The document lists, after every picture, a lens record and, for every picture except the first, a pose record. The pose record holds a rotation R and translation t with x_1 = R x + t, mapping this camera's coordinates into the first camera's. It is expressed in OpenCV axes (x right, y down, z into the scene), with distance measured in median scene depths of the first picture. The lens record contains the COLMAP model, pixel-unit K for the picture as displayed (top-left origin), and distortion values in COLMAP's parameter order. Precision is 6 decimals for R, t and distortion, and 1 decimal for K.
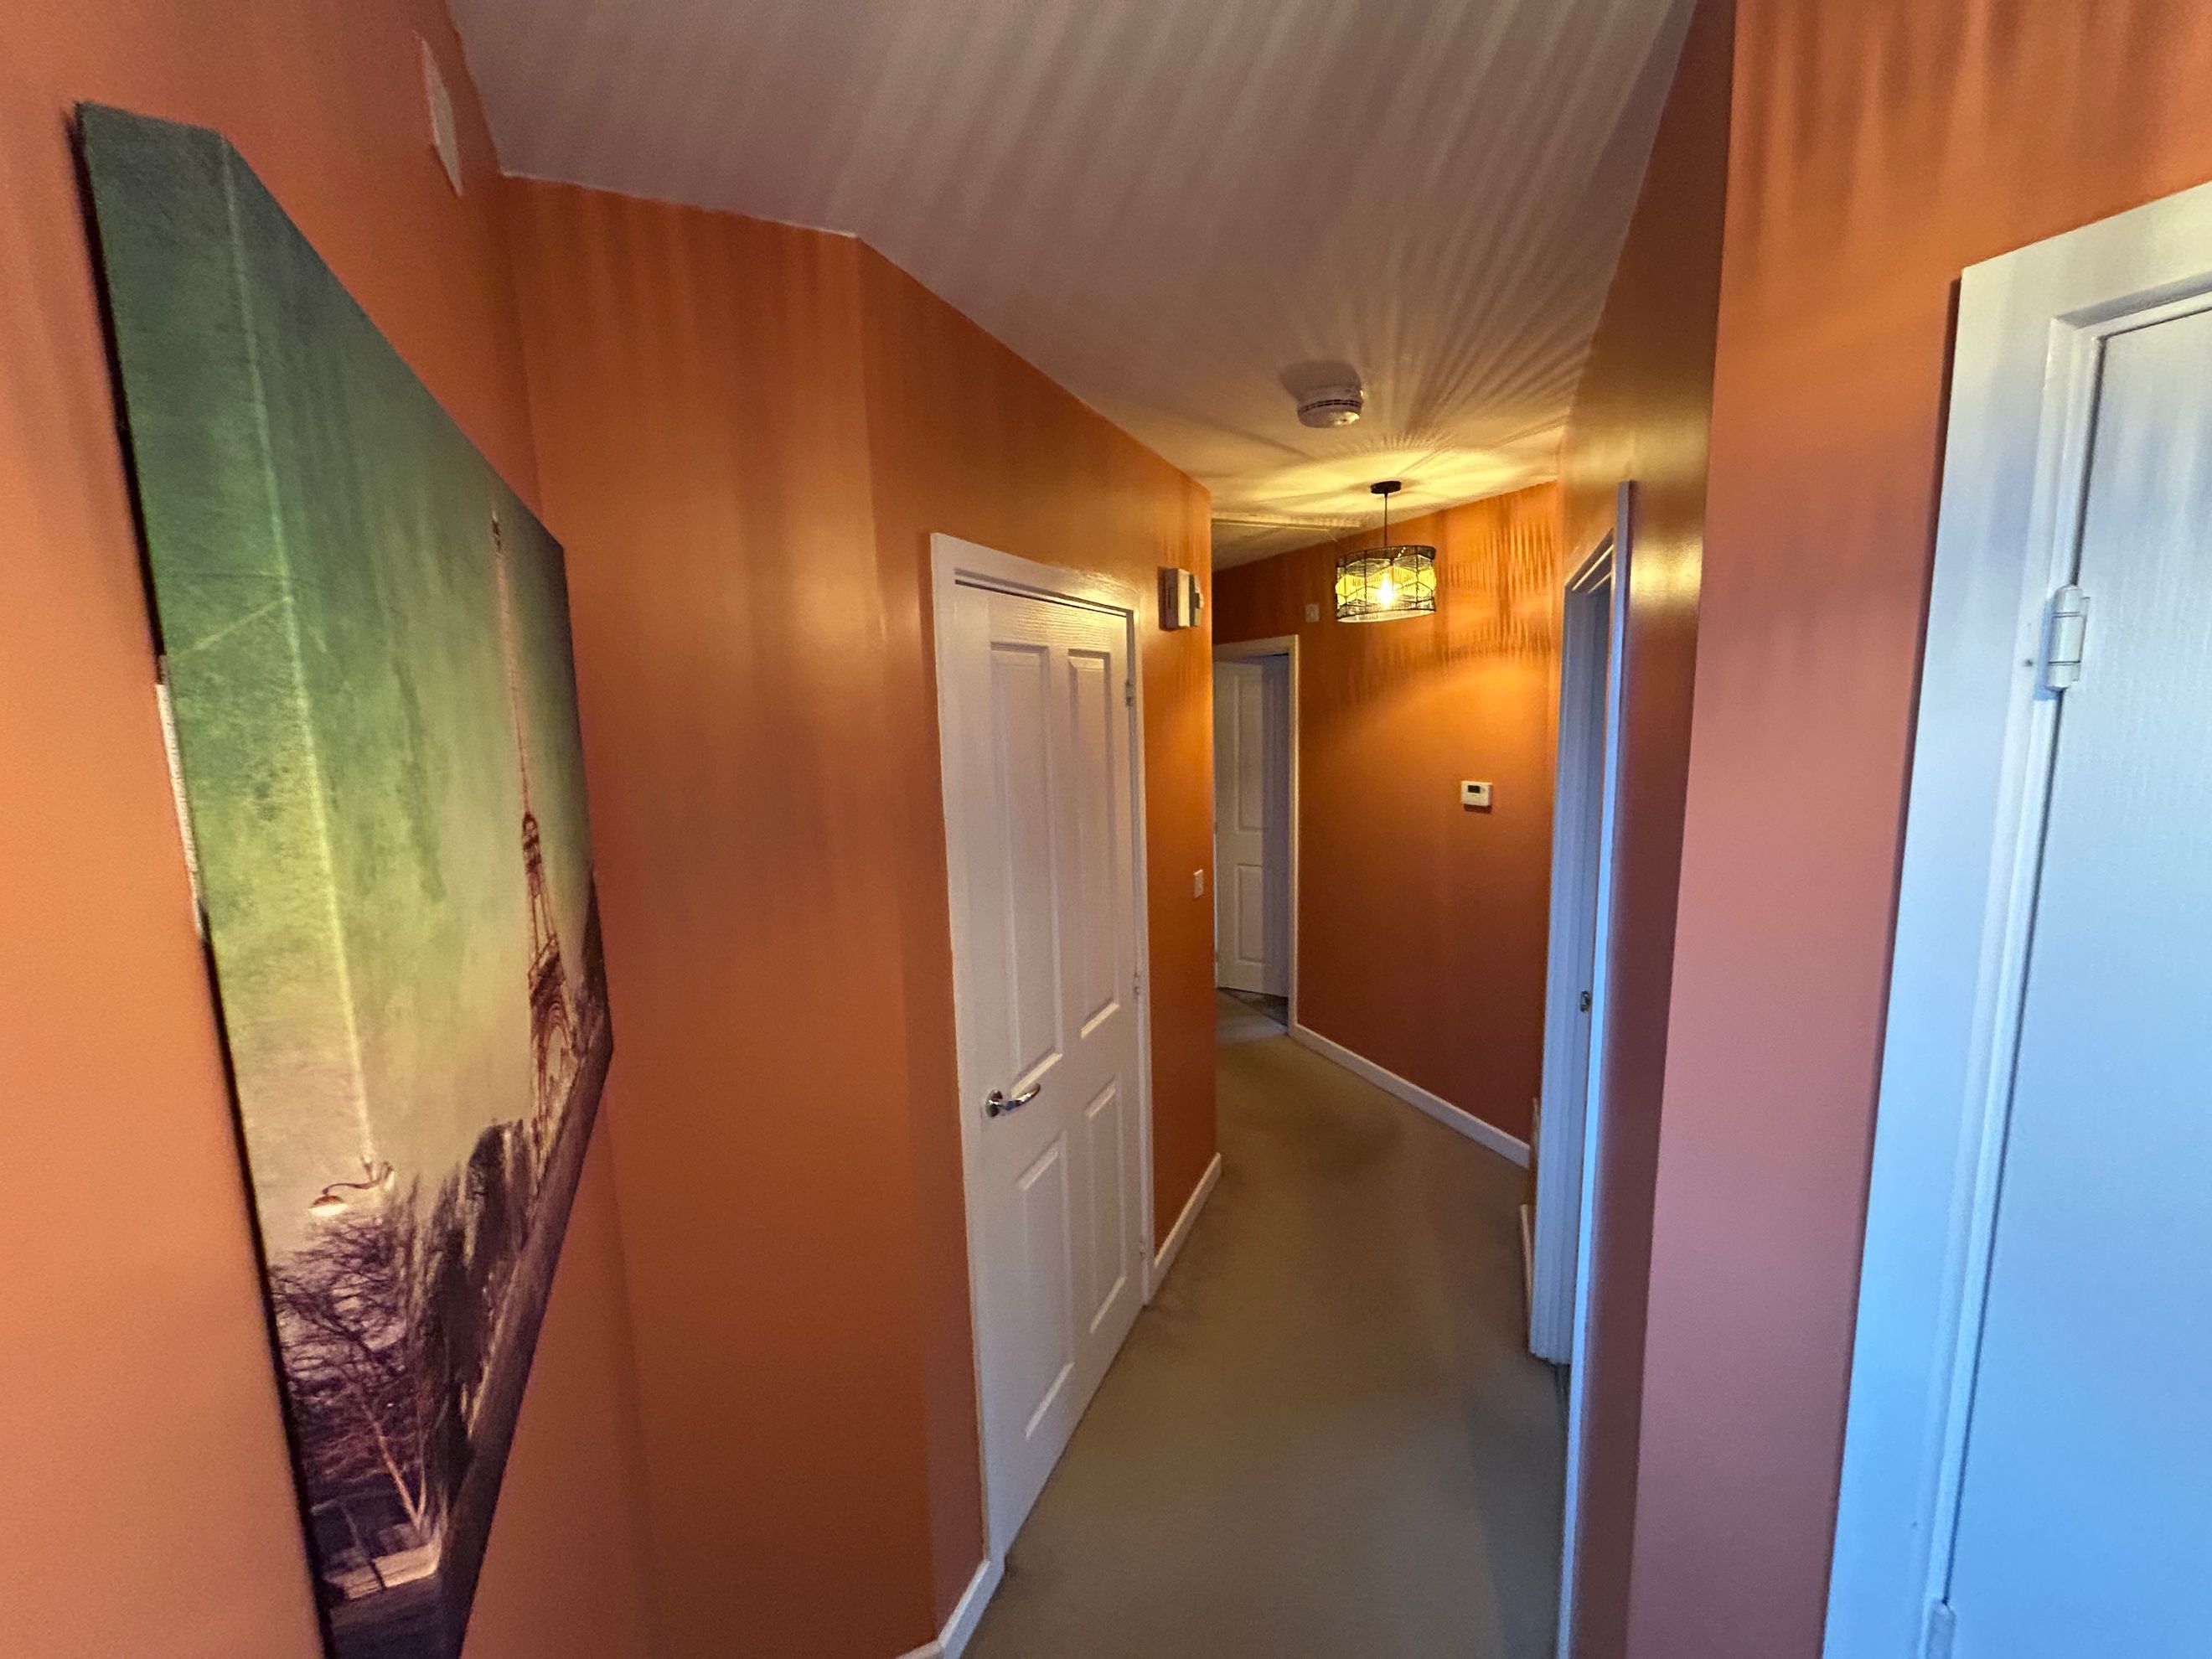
lens RADIAL K [[896.7, 0, 1106.0], [0, 896.7, 829.5], [0, 0, 1]] dist [-0.002265, -0.000199]
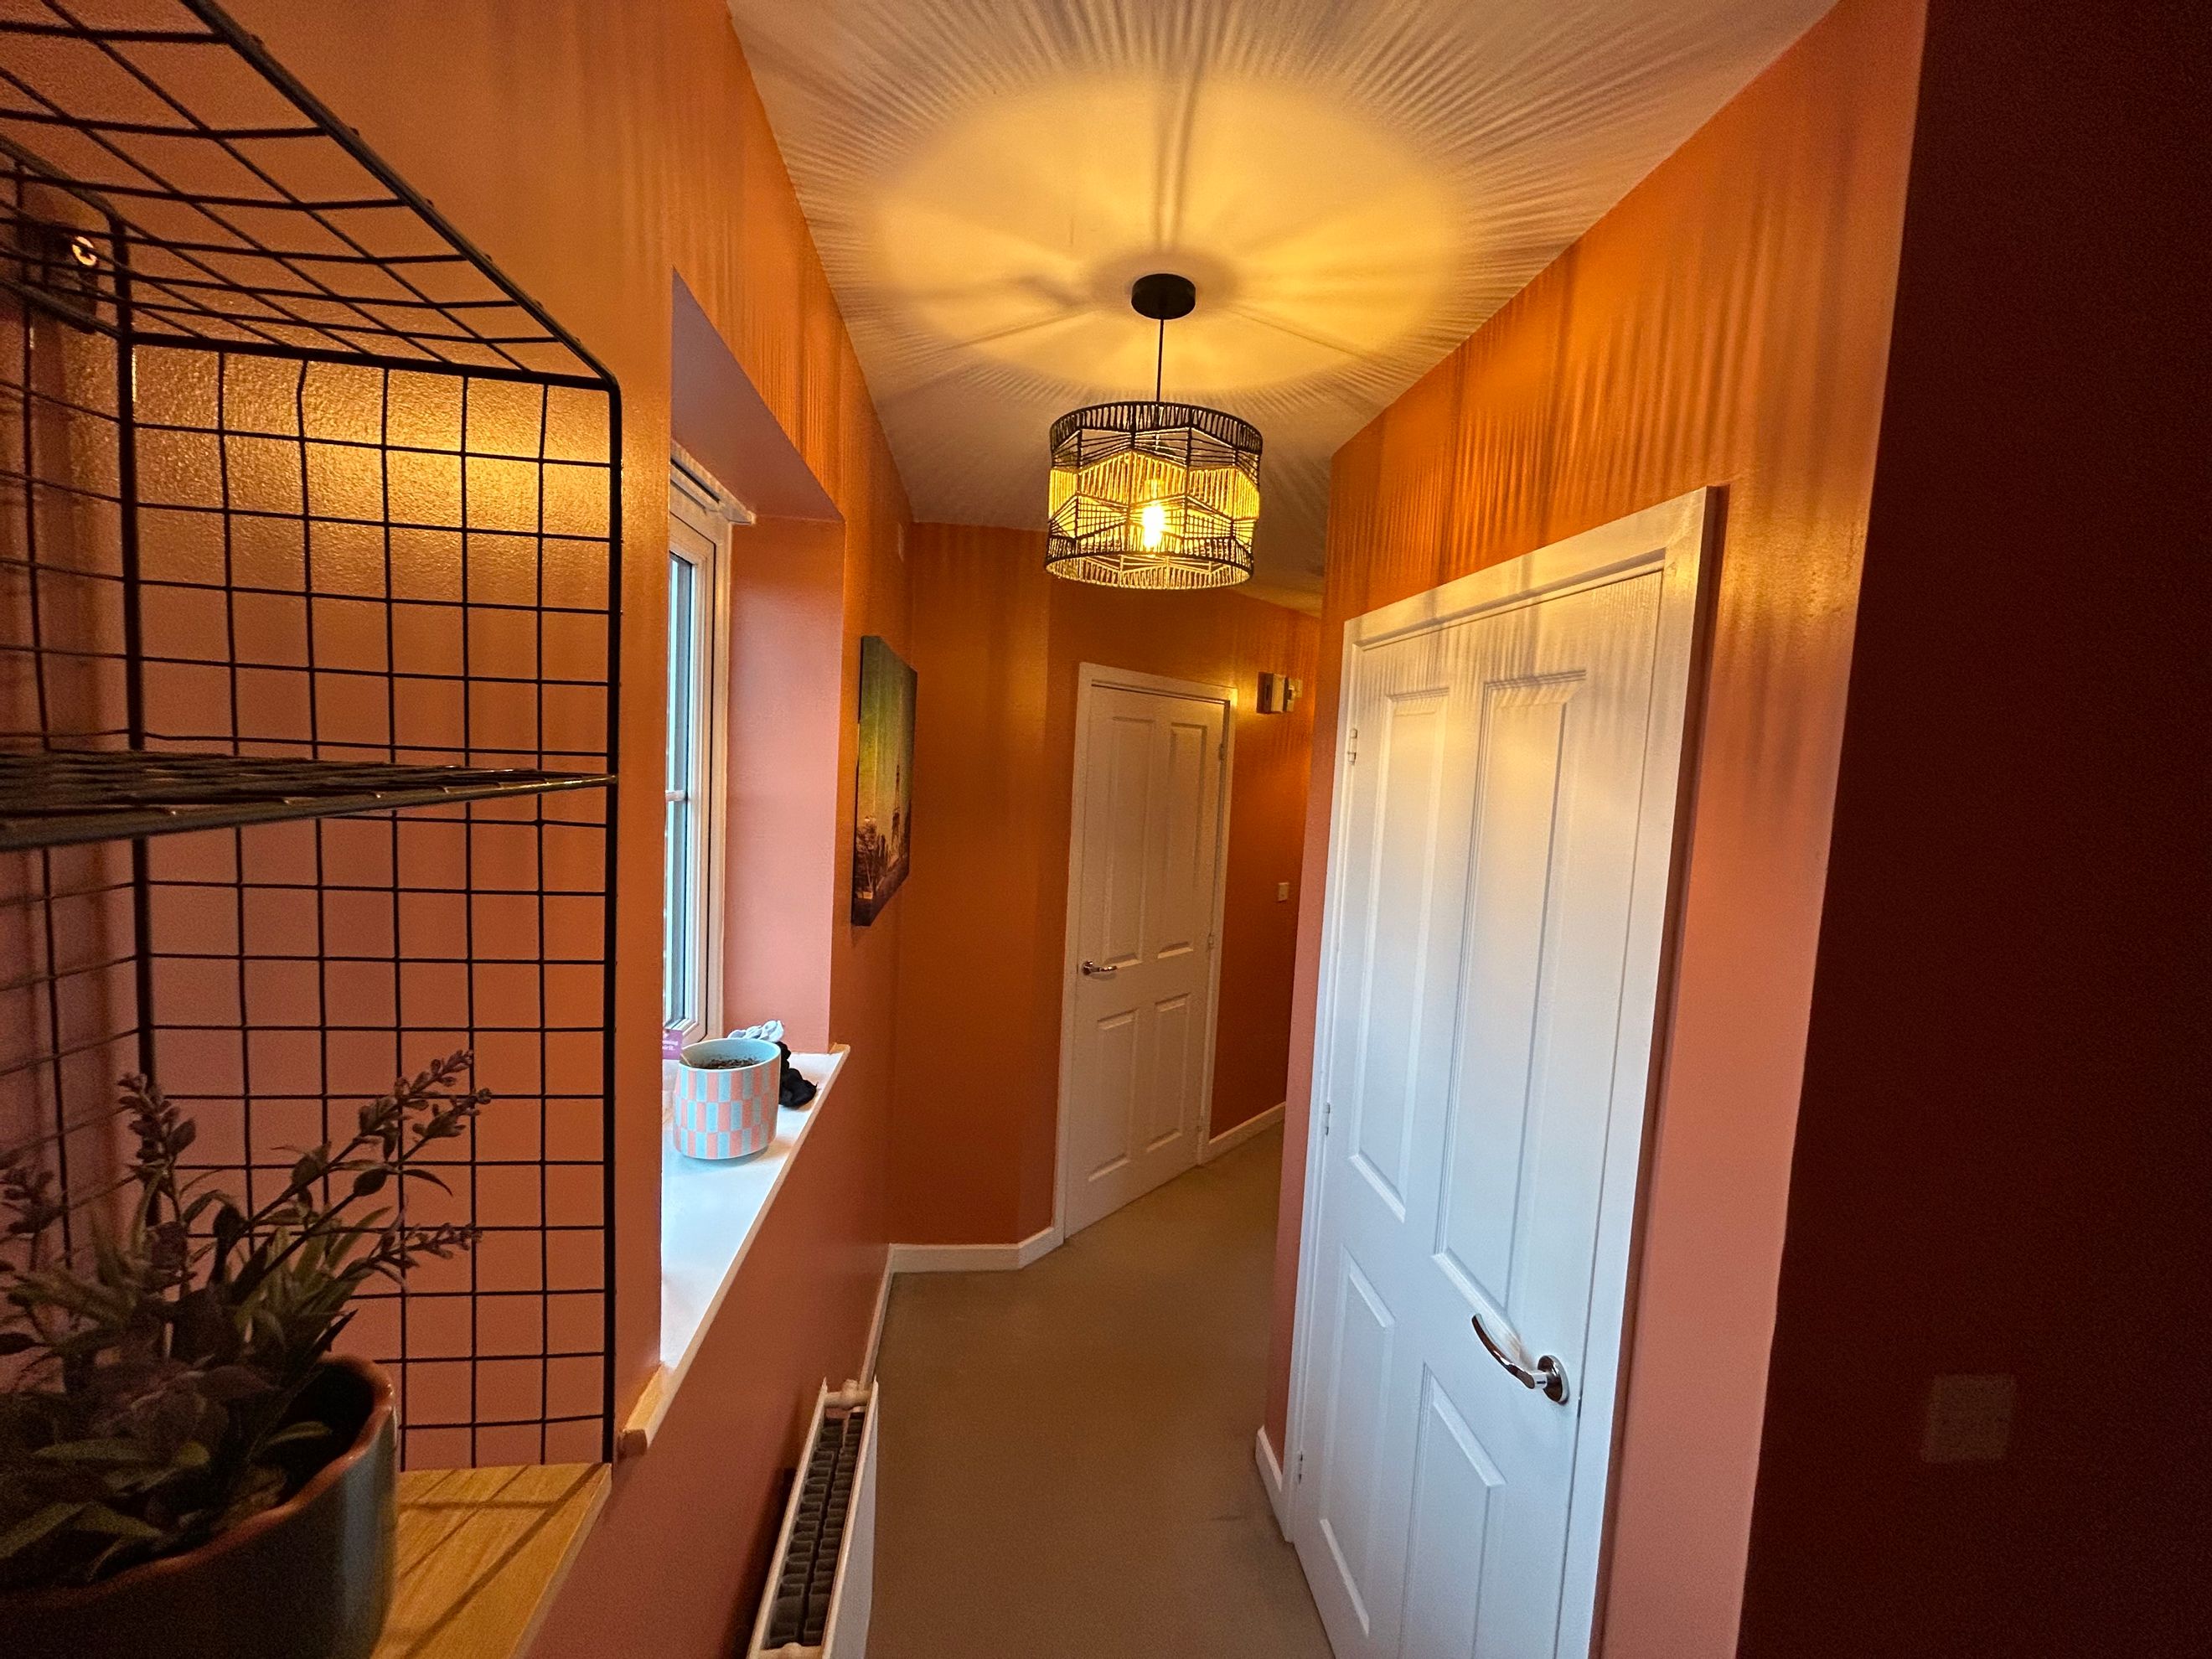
lens RADIAL K [[896.7, 0, 1106.0], [0, 896.7, 829.5], [0, 0, 1]] dist [-0.002265, -0.000199]
pose [[0.951270, 0.101199, -0.291279, 0.415411], [-0.119954, 0.991656, -0.047220, 0.111038], [0.284070, 0.079859, 0.955472, -0.746265]]
